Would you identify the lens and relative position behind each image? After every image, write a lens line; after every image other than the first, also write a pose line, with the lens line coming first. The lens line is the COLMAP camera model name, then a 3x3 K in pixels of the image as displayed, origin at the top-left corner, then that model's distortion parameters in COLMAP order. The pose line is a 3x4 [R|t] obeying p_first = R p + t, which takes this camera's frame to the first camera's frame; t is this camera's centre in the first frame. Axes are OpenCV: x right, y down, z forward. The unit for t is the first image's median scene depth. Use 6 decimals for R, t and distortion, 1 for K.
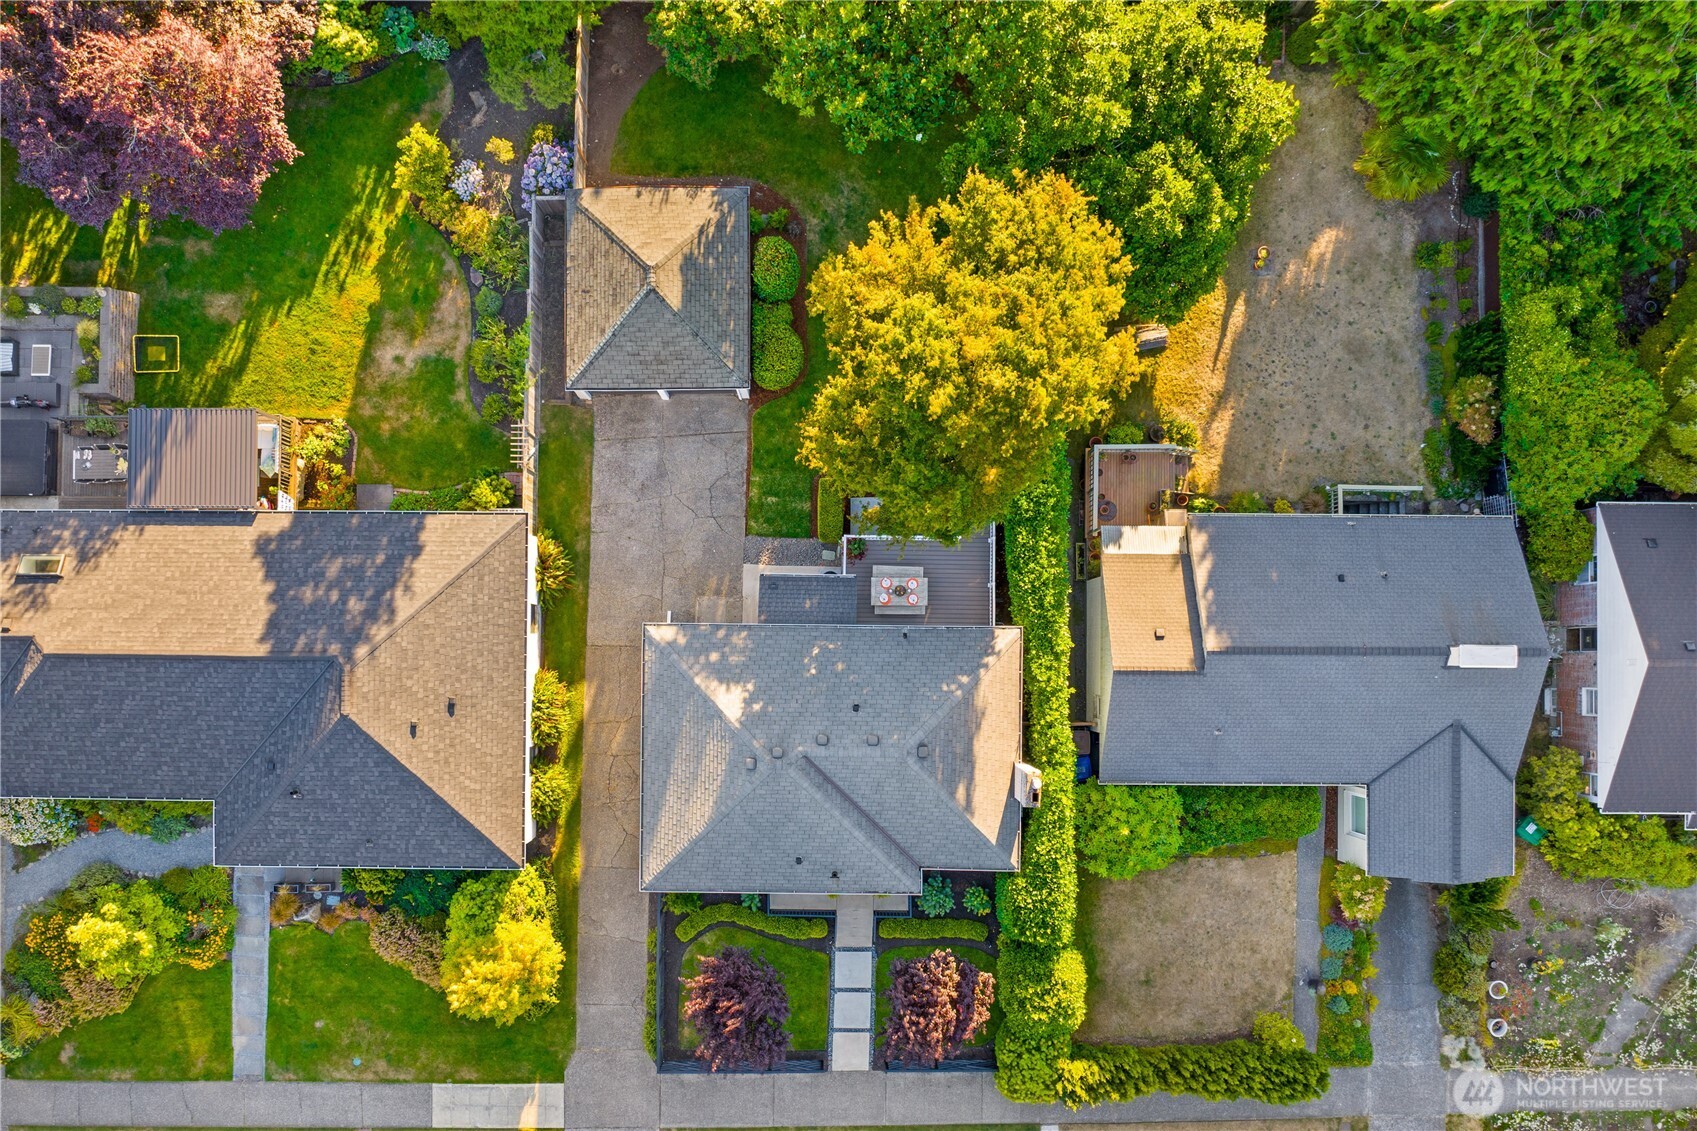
lens RADIAL K [[1200.4, 0, 848.5], [0, 1200.4, 565.5], [0, 0, 1]] dist [-0.025826, -0.008556]
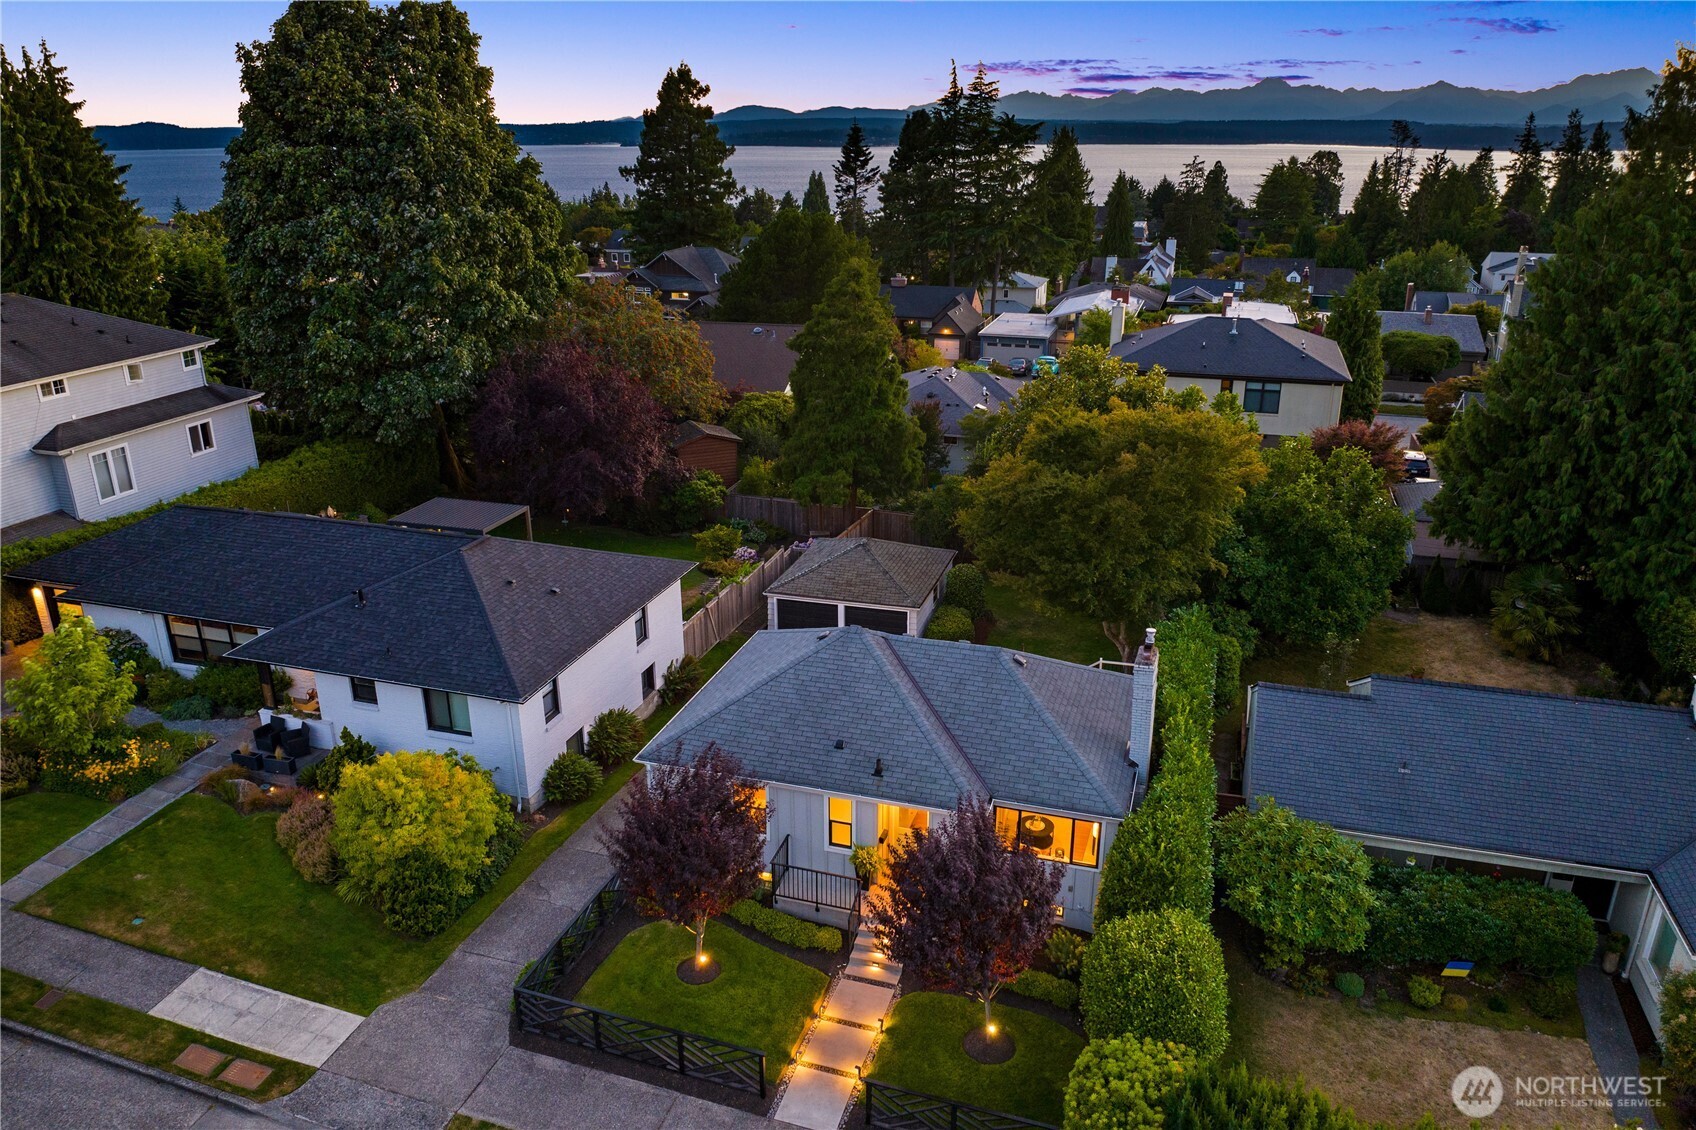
lens RADIAL K [[1185.0, 0, 841.5], [0, 1185.0, 594.0], [0, 0, 1]] dist [0.001201, -0.081372]
pose [[0.956573, 0.088966, -0.277585, 0.152324], [-0.289071, 0.412036, -0.864097, 0.803701], [0.037499, 0.906814, 0.419860, 0.541585]]
